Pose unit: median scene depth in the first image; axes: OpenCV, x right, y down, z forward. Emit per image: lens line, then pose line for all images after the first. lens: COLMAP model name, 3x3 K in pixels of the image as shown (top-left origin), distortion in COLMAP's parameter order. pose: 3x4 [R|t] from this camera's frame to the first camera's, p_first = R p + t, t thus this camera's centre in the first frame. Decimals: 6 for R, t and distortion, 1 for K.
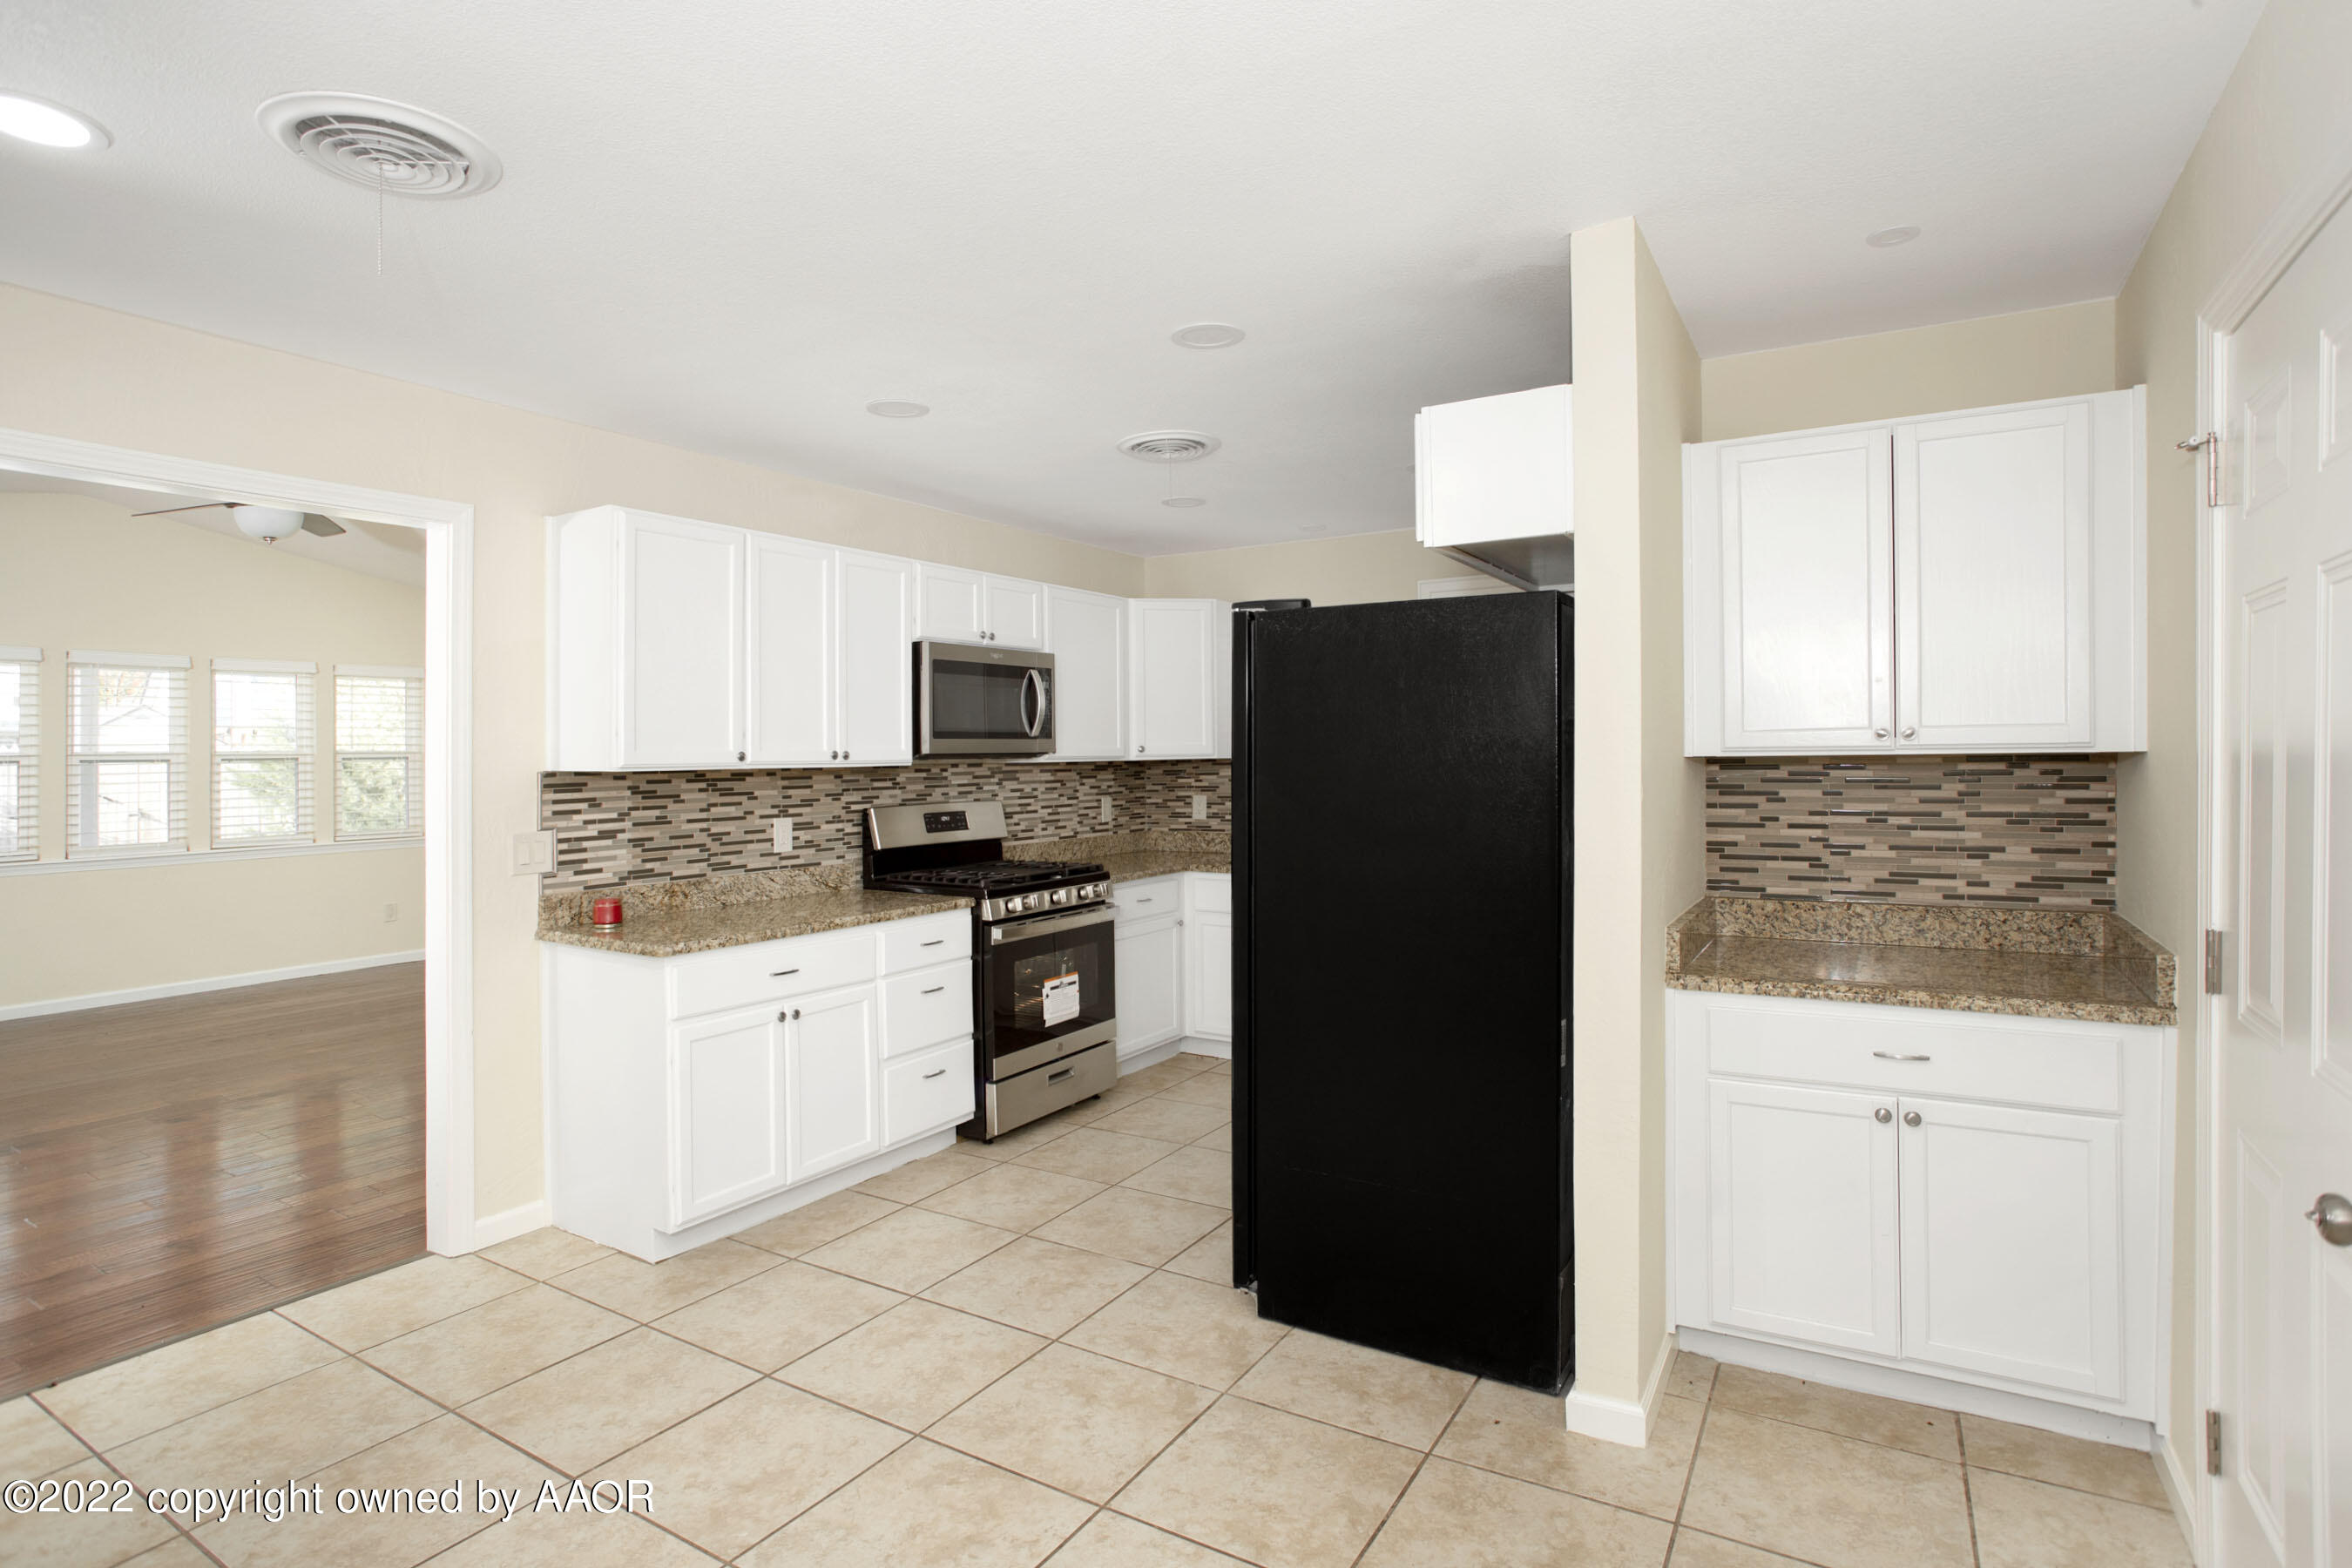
lens RADIAL K [[1191.2, 0, 1174.7], [0, 1191.2, 748.0], [0, 0, 1]] dist [-0.055444, 0.030798]
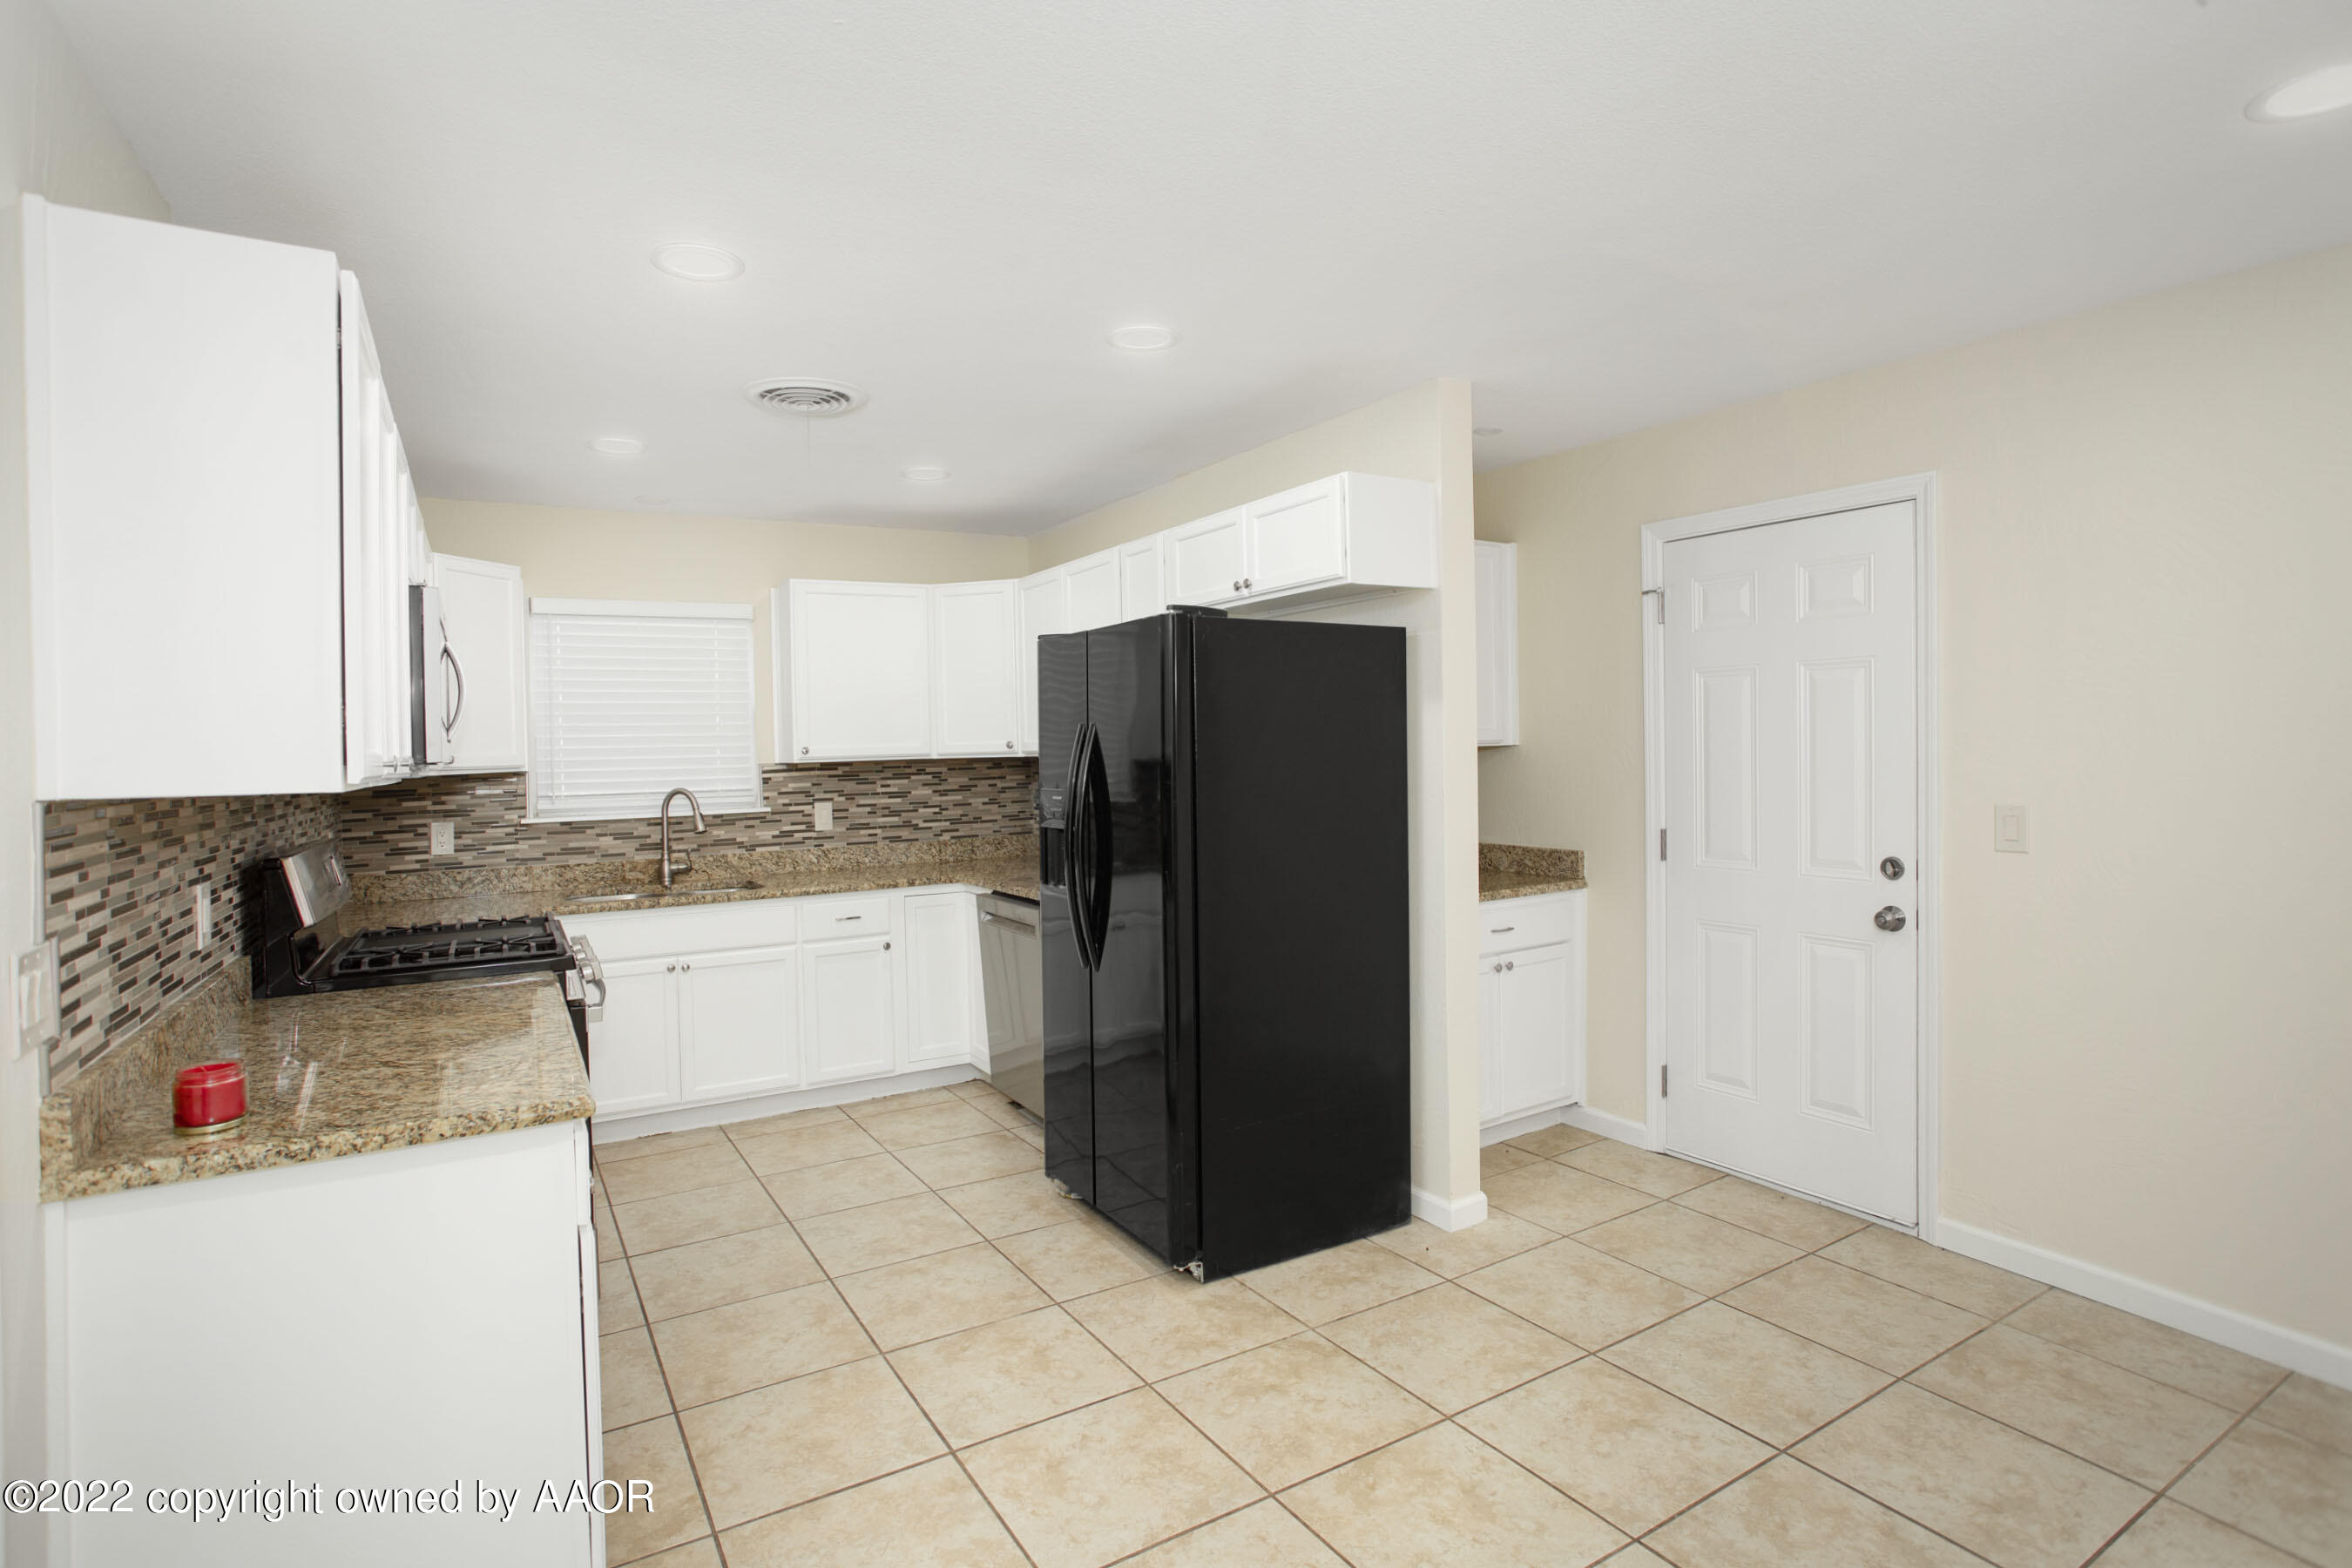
lens RADIAL K [[1191.2, 0, 1174.7], [0, 1191.2, 748.0], [0, 0, 1]] dist [-0.055444, 0.030798]
pose [[0.464463, -0.002379, 0.885589, -0.563130], [0.016279, 0.999850, -0.005851, 0.006586], [-0.885443, 0.017134, 0.464432, 0.338845]]
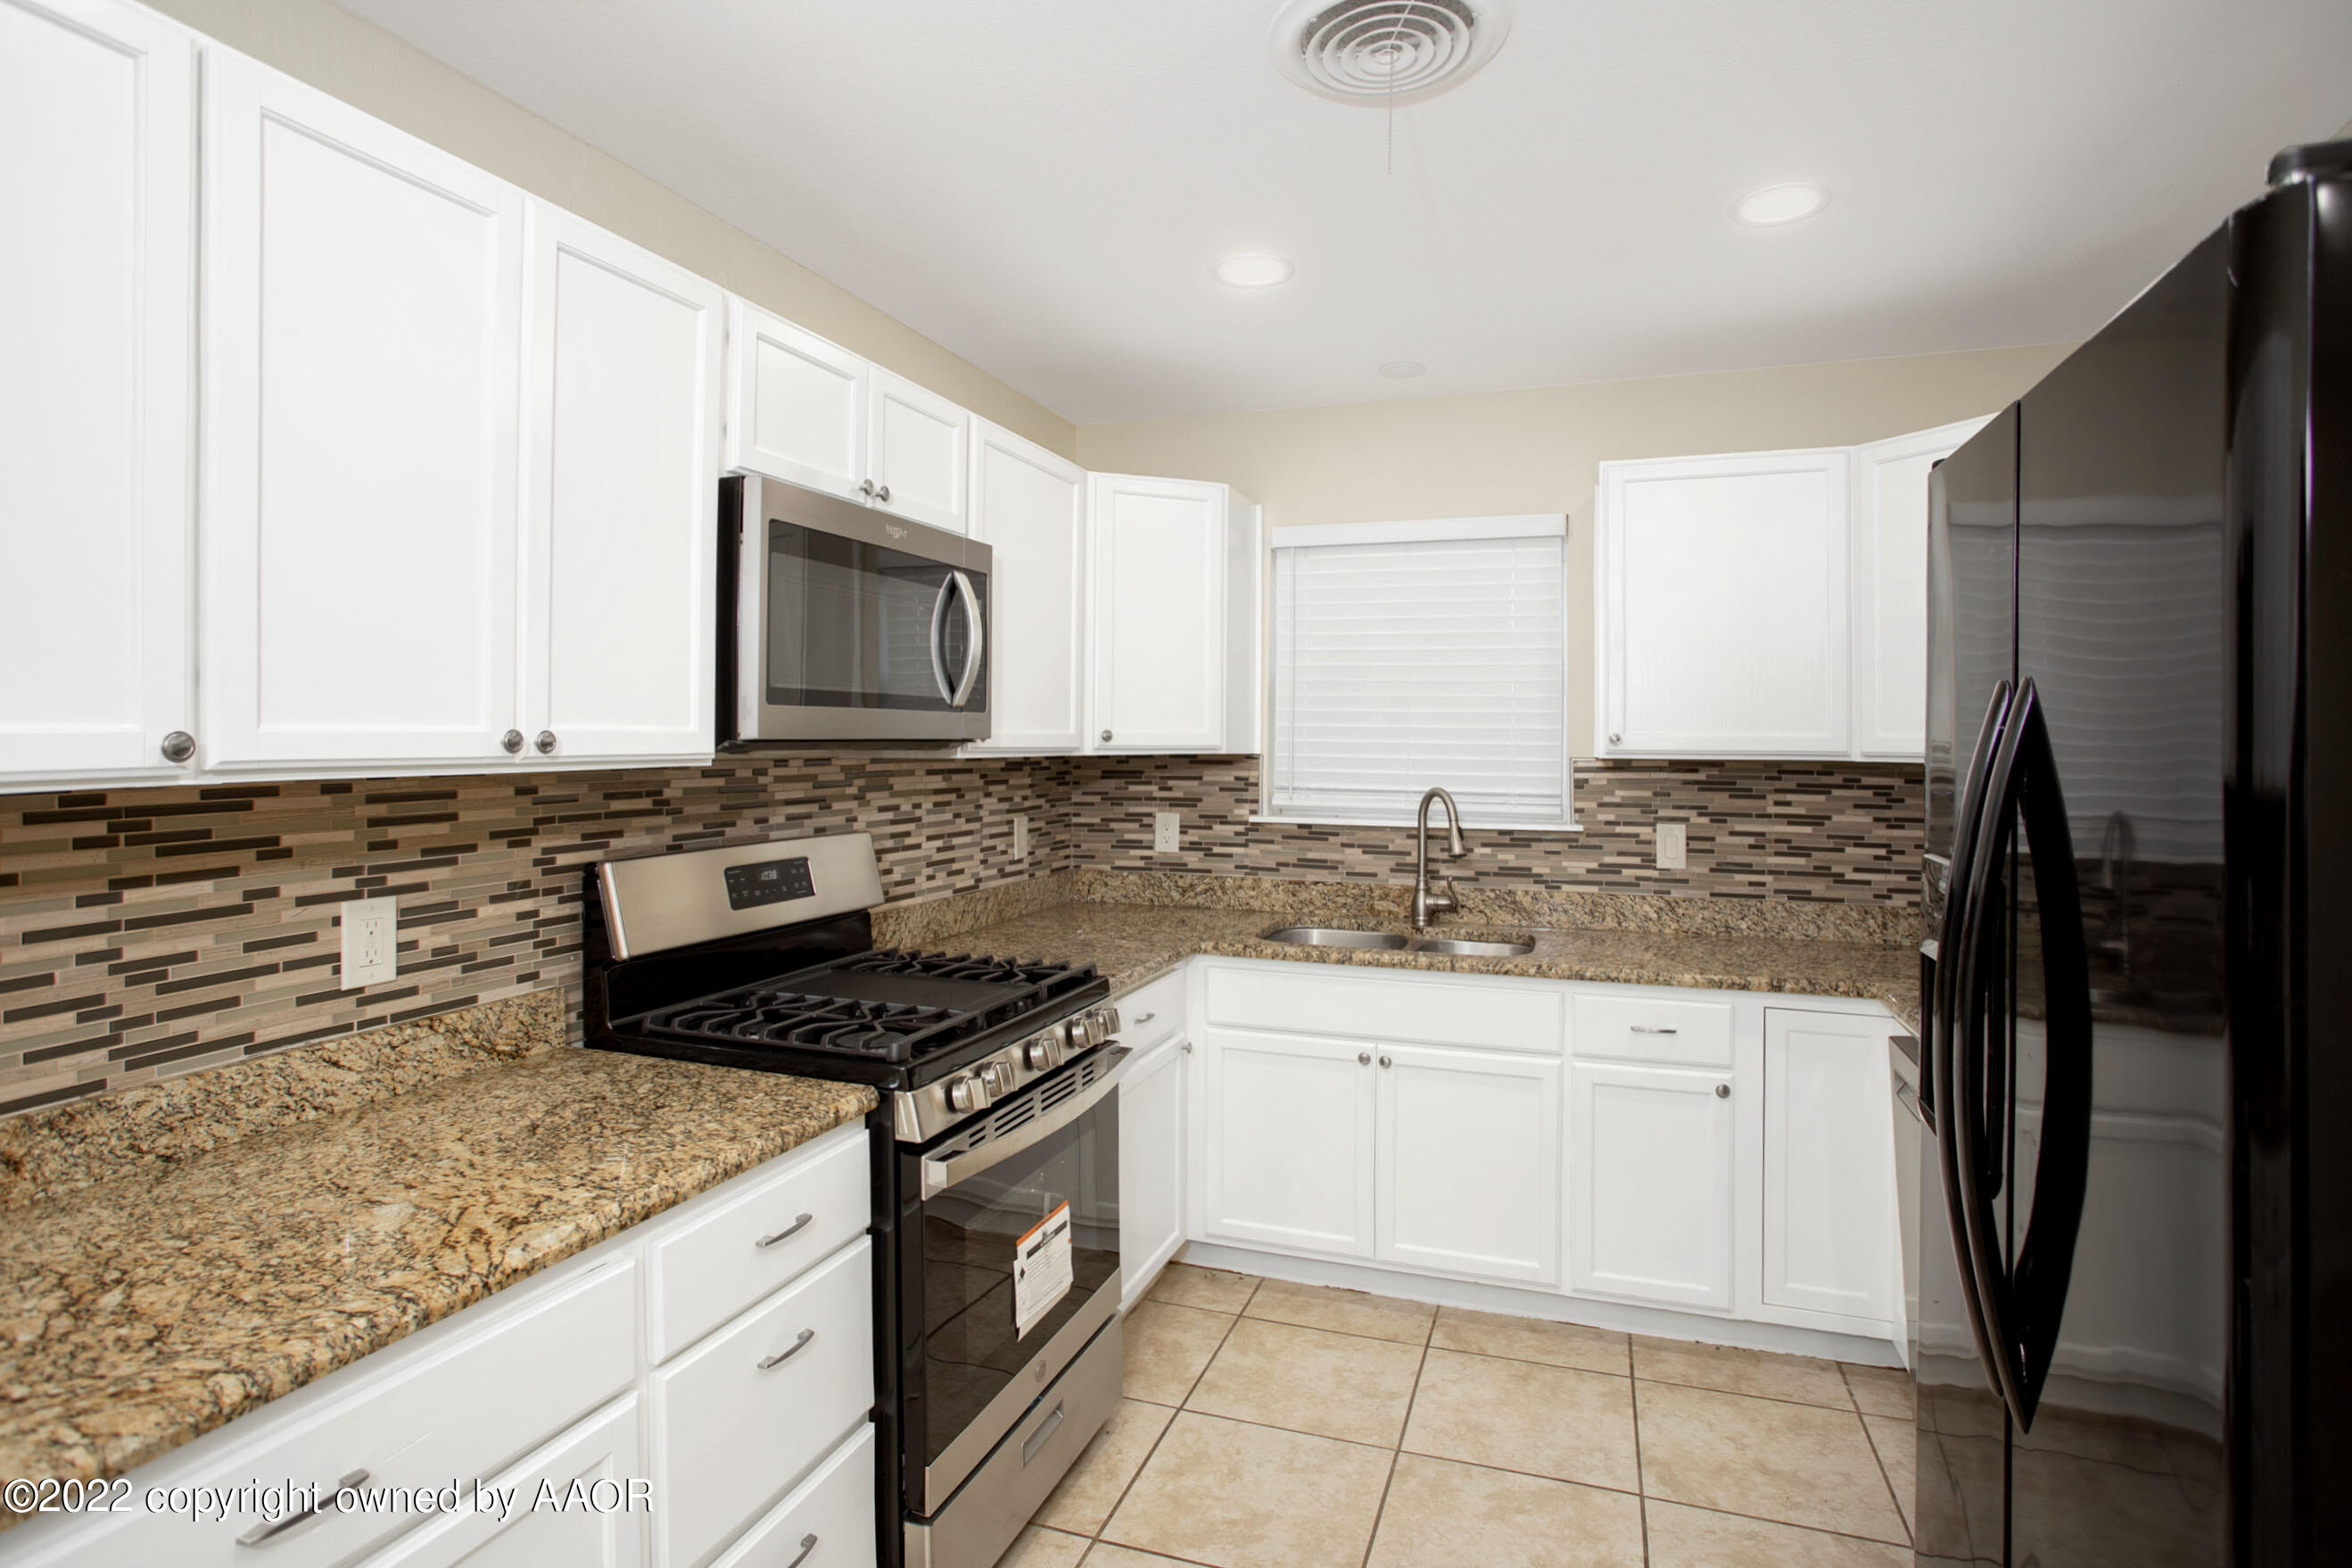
lens RADIAL K [[1233.5, 0, 1180.7], [0, 1233.5, 736.8], [0, 0, 1]] dist [-0.019888, -0.000514]
pose [[0.975005, 0.020334, 0.221249, -0.152485], [-0.021118, 0.999776, 0.001177, 0.000095], [-0.221175, -0.005820, 0.975217, 0.520202]]
